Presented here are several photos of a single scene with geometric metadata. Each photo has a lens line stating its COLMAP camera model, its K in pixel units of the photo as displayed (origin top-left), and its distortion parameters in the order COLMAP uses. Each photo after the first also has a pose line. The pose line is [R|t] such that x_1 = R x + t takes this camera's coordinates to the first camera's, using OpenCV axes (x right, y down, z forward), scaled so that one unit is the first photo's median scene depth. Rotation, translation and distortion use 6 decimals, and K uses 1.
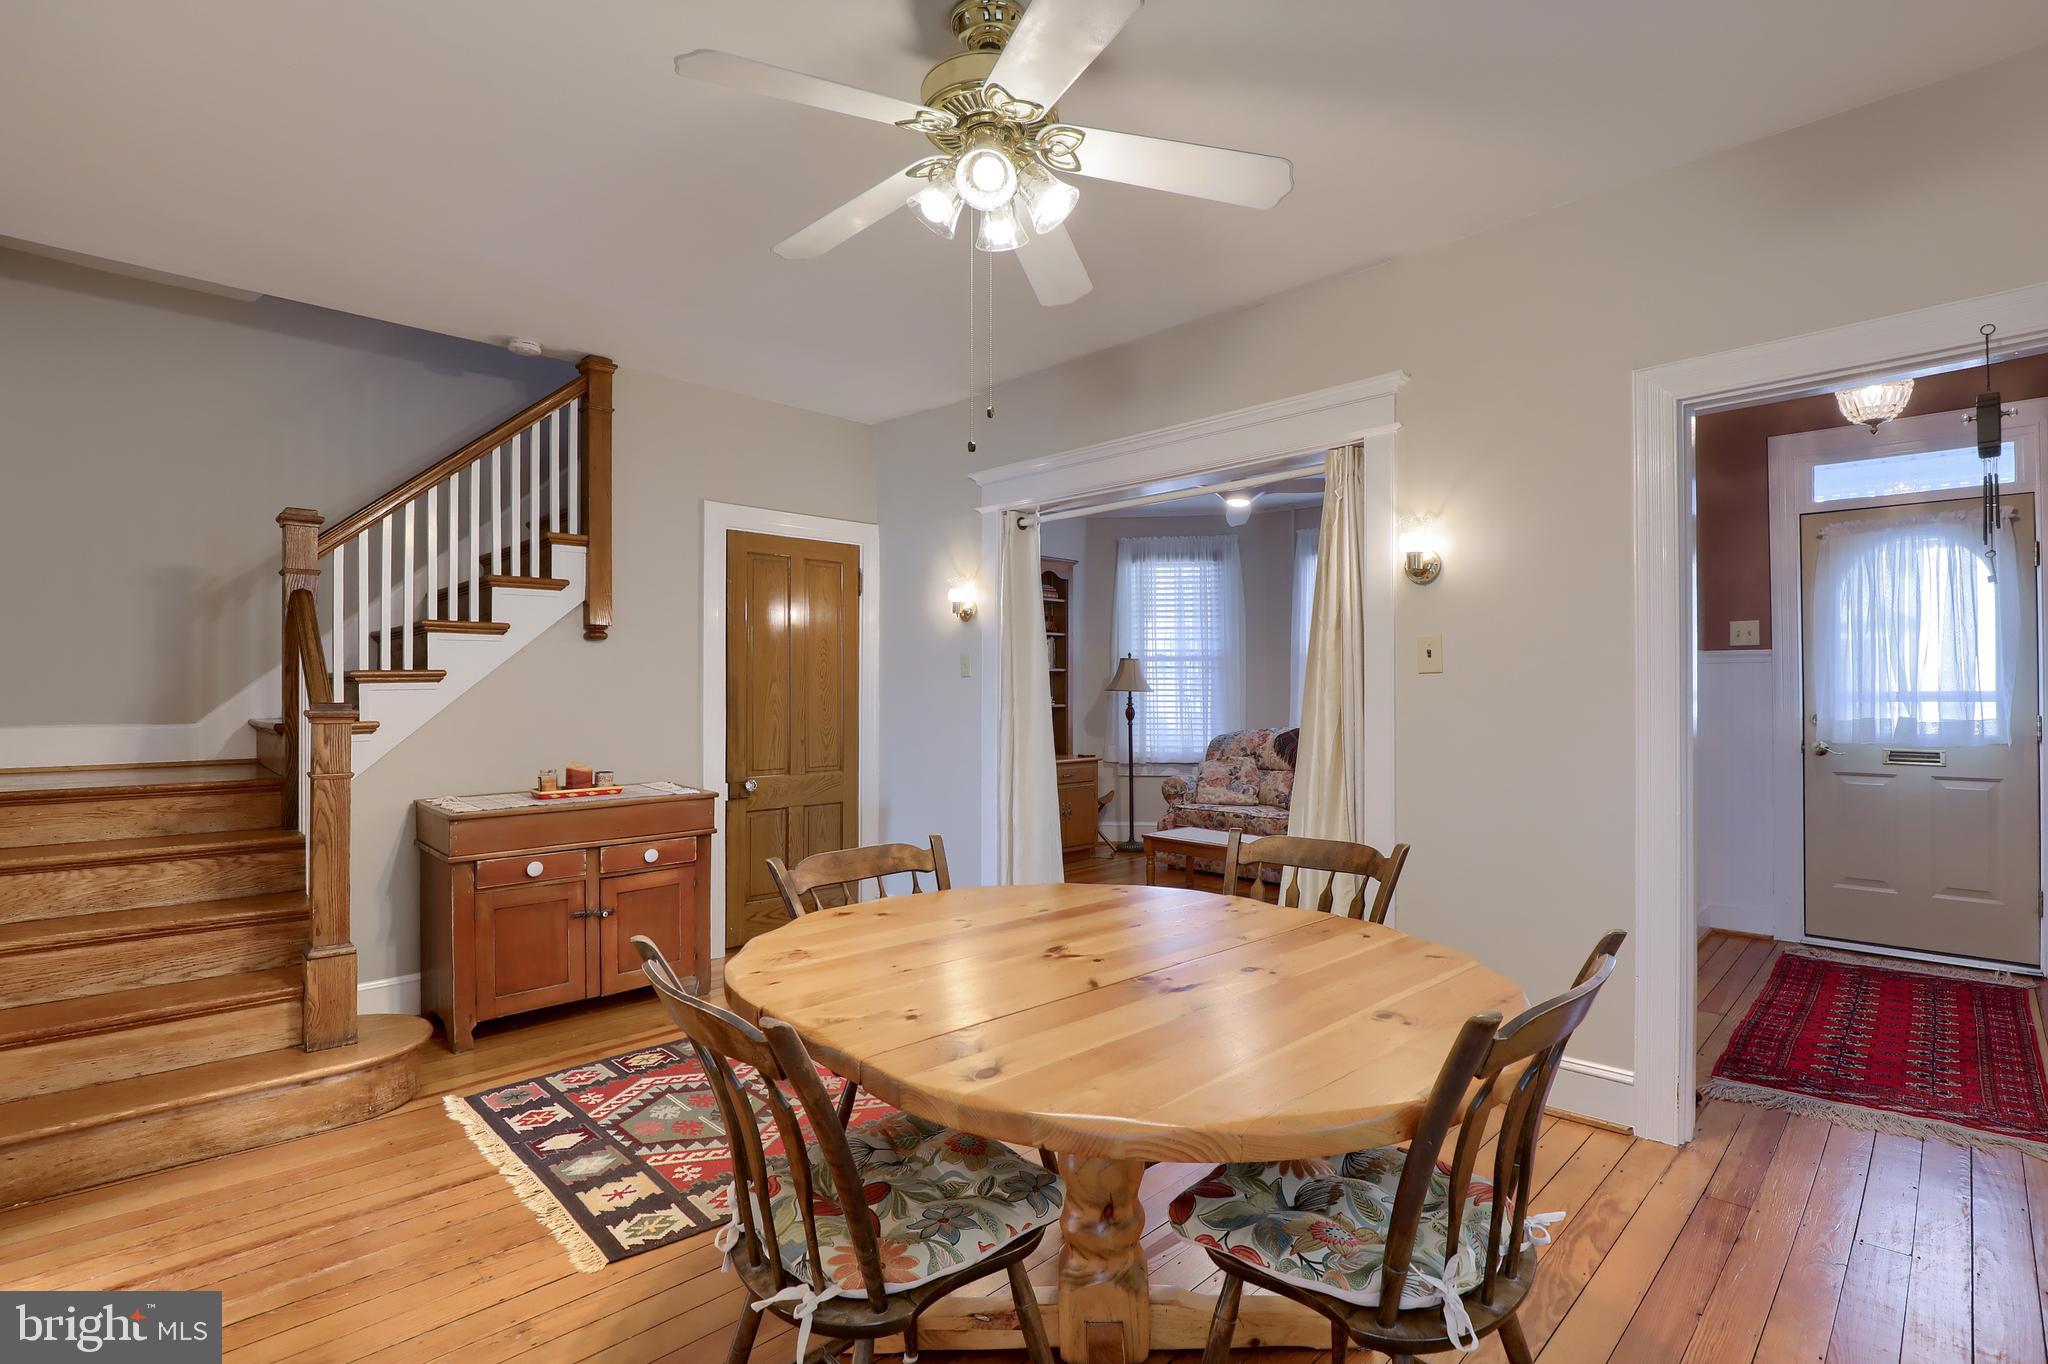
lens RADIAL K [[958.4, 0, 1032.2], [0, 958.4, 690.9], [0, 0, 1]] dist [-0.041671, 0.009142]
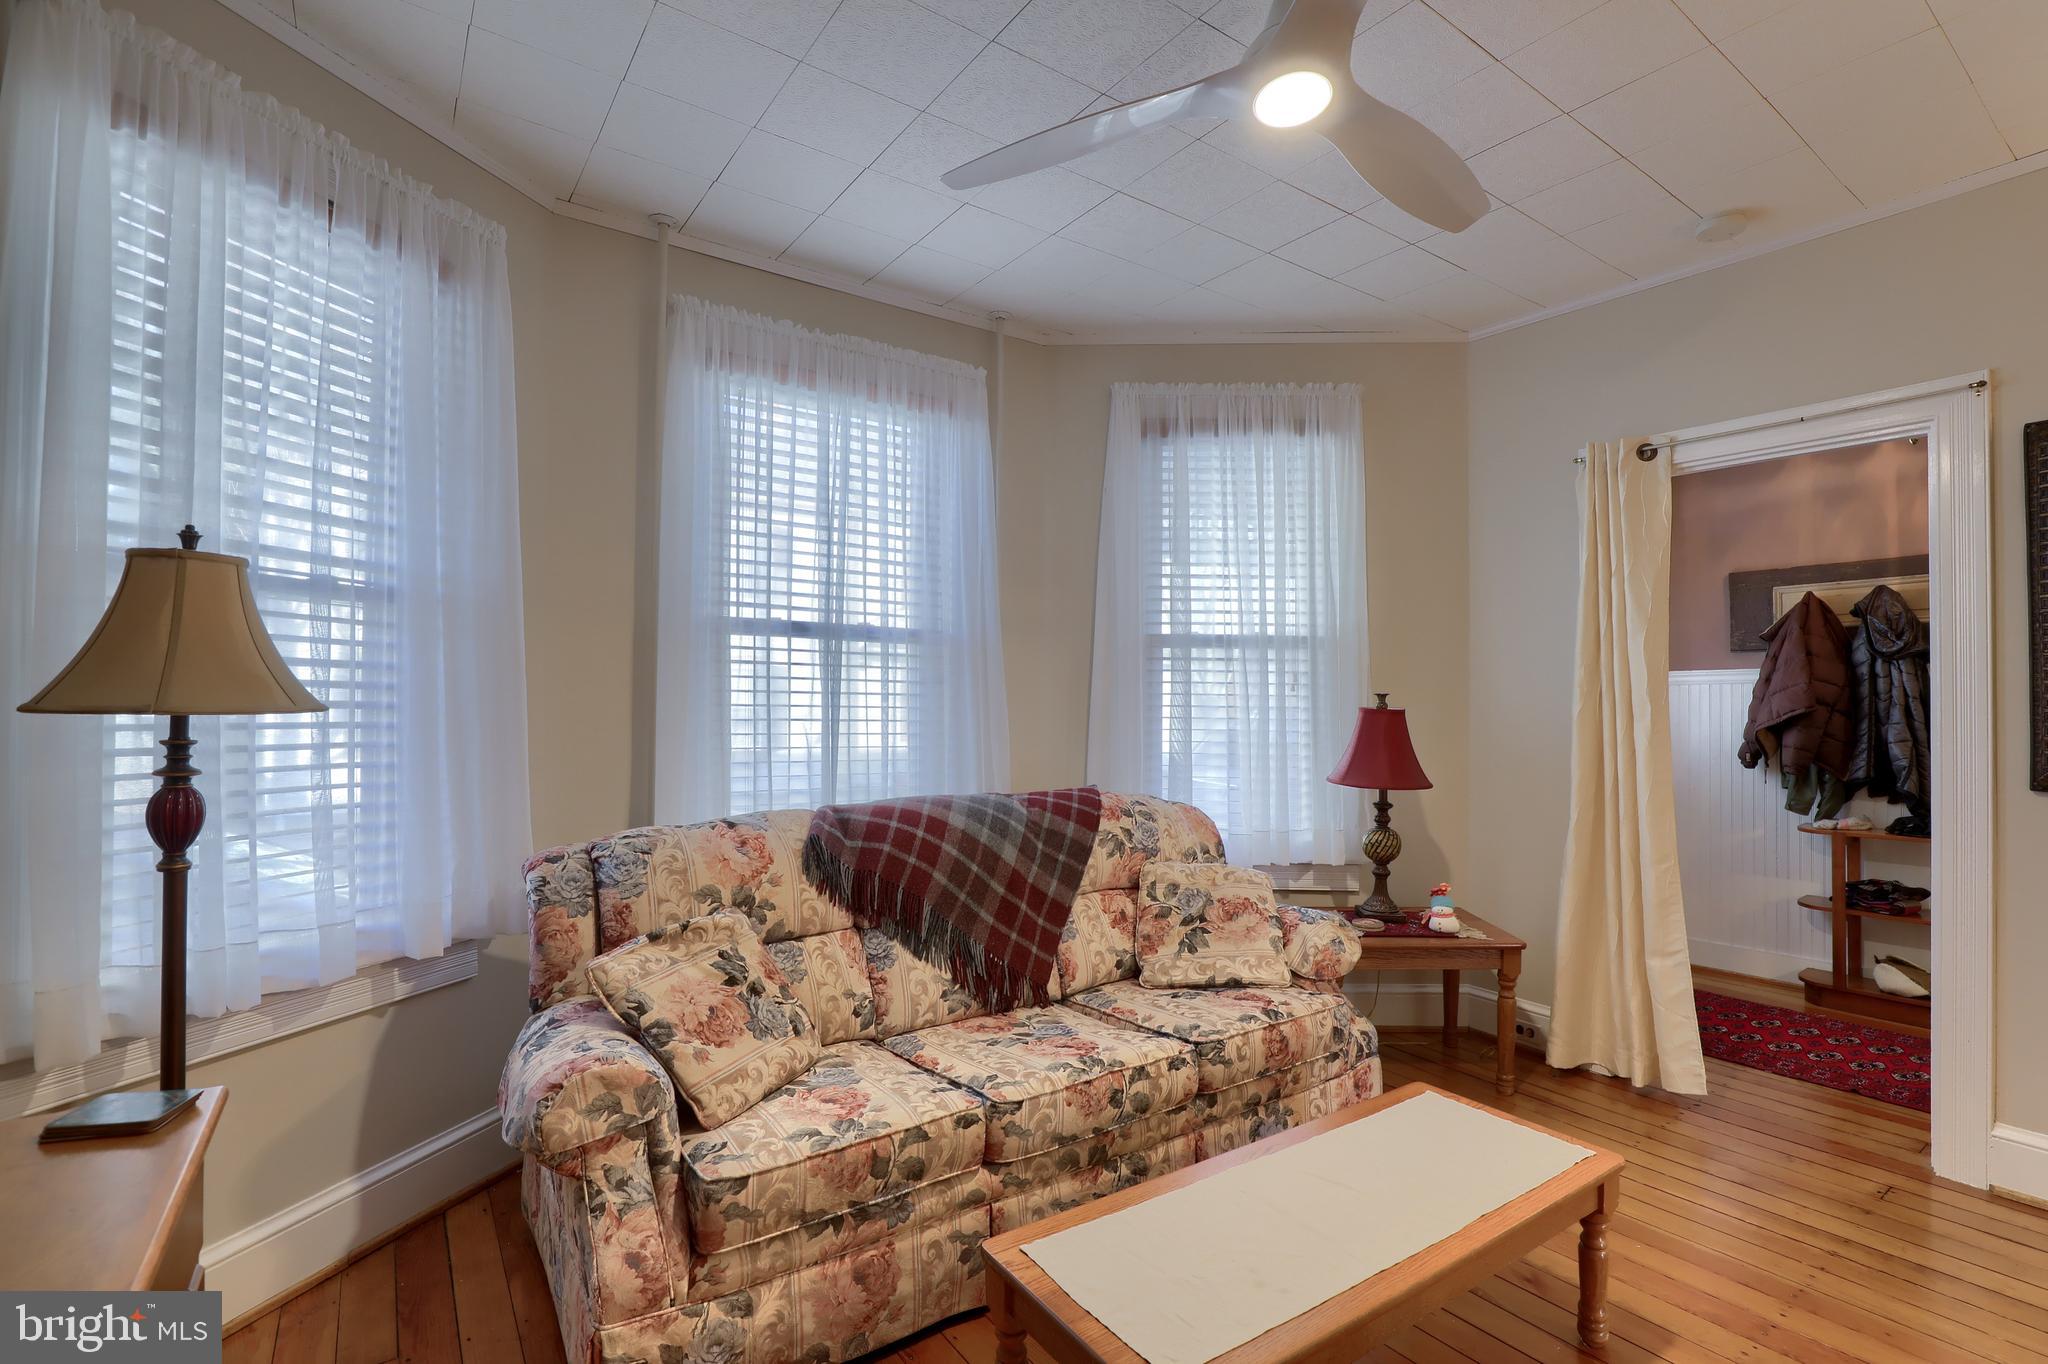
lens RADIAL K [[958.4, 0, 1094.0], [0, 958.4, 693.7], [0, 0, 1]] dist [-0.041671, 0.009142]
pose [[0.160910, 0.015781, 0.986843, -0.134676], [-0.005902, 0.999870, -0.015027, -0.003251], [-0.986951, -0.003406, 0.160982, 1.516378]]
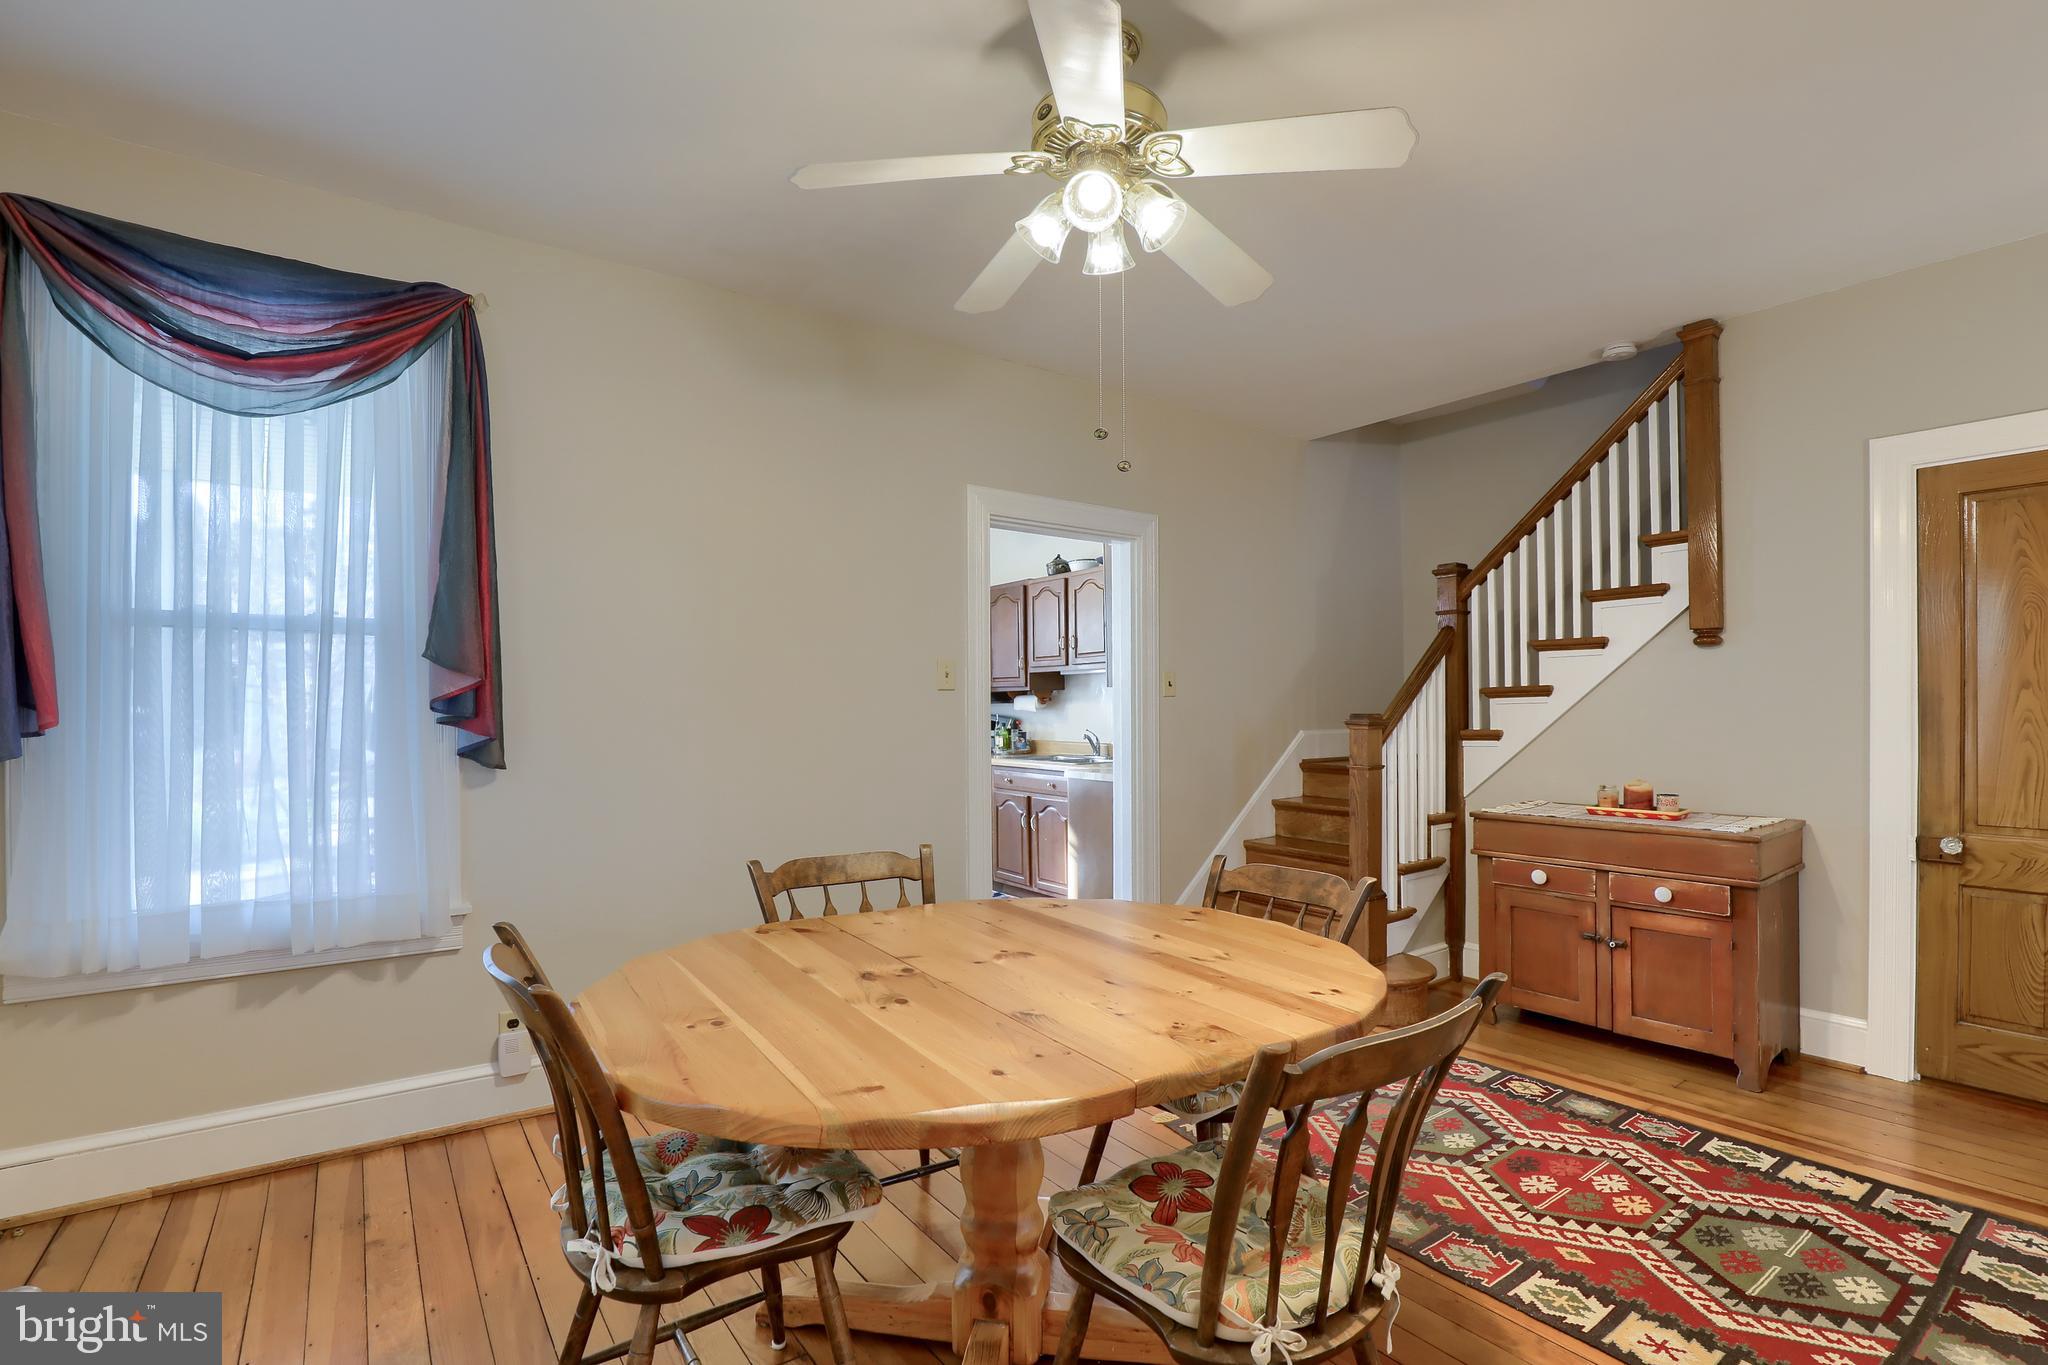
lens RADIAL K [[958.4, 0, 1073.3], [0, 958.4, 718.0], [0, 0, 1]] dist [-0.041671, 0.009142]
pose [[-0.141184, 0.013215, -0.989895, 0.510993], [0.006789, 0.999900, 0.012380, -0.001847], [0.989960, -0.004972, -0.141260, 0.576293]]
